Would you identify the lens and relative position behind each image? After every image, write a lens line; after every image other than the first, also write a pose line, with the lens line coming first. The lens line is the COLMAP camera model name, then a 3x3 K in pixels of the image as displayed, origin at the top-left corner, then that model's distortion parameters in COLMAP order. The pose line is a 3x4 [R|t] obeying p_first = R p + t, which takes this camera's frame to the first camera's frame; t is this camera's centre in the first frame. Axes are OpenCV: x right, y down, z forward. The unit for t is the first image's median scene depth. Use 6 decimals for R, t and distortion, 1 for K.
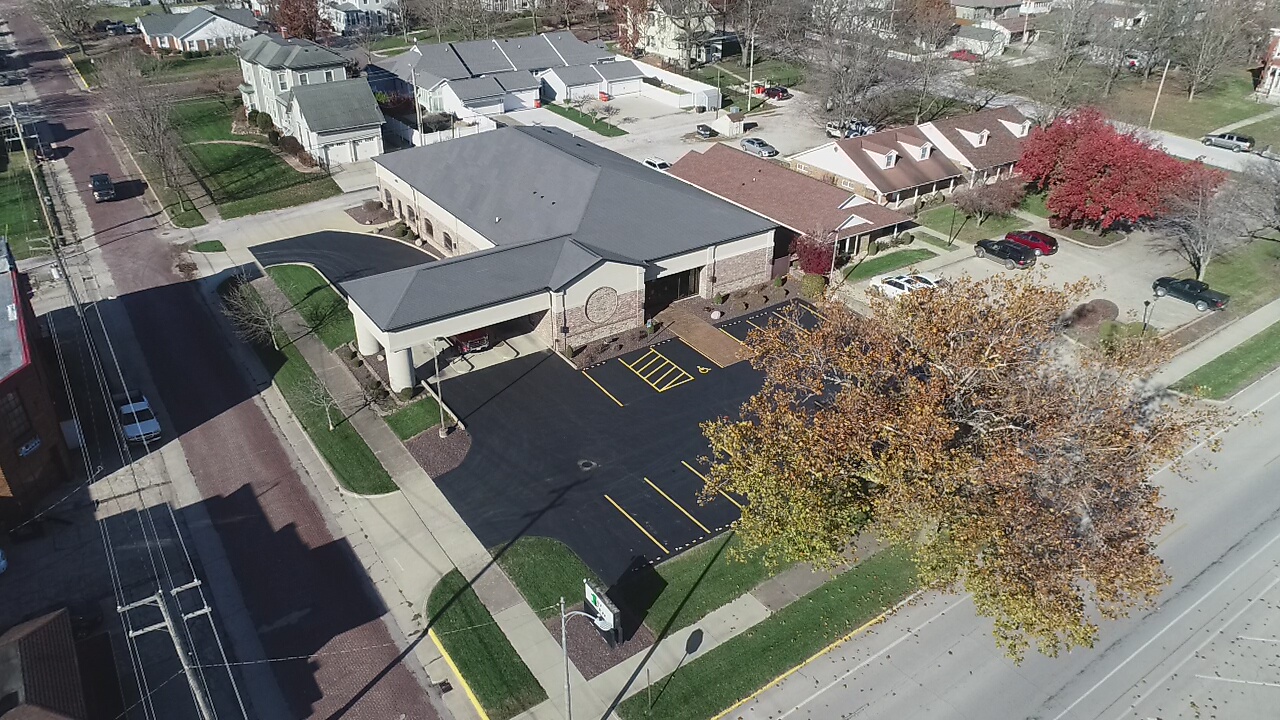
lens RADIAL K [[885.3, 0, 640.0], [0, 885.3, 360.0], [0, 0, 1]] dist [-0.002920, -0.008885]
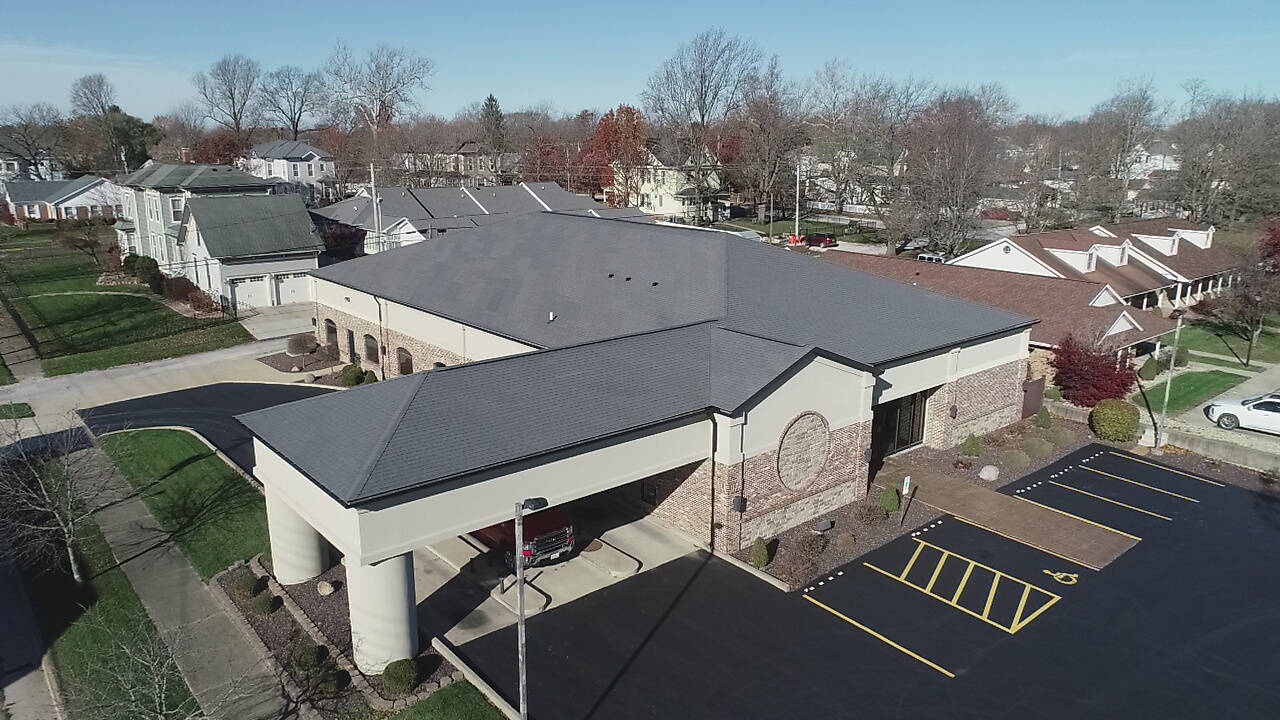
lens RADIAL K [[885.3, 0, 640.0], [0, 885.3, 360.0], [0, 0, 1]] dist [-0.002920, -0.008885]
pose [[0.995208, -0.028594, 0.093509, -0.159649], [0.052146, 0.964156, -0.260160, 0.009154], [-0.082718, 0.263789, 0.961027, 0.490463]]
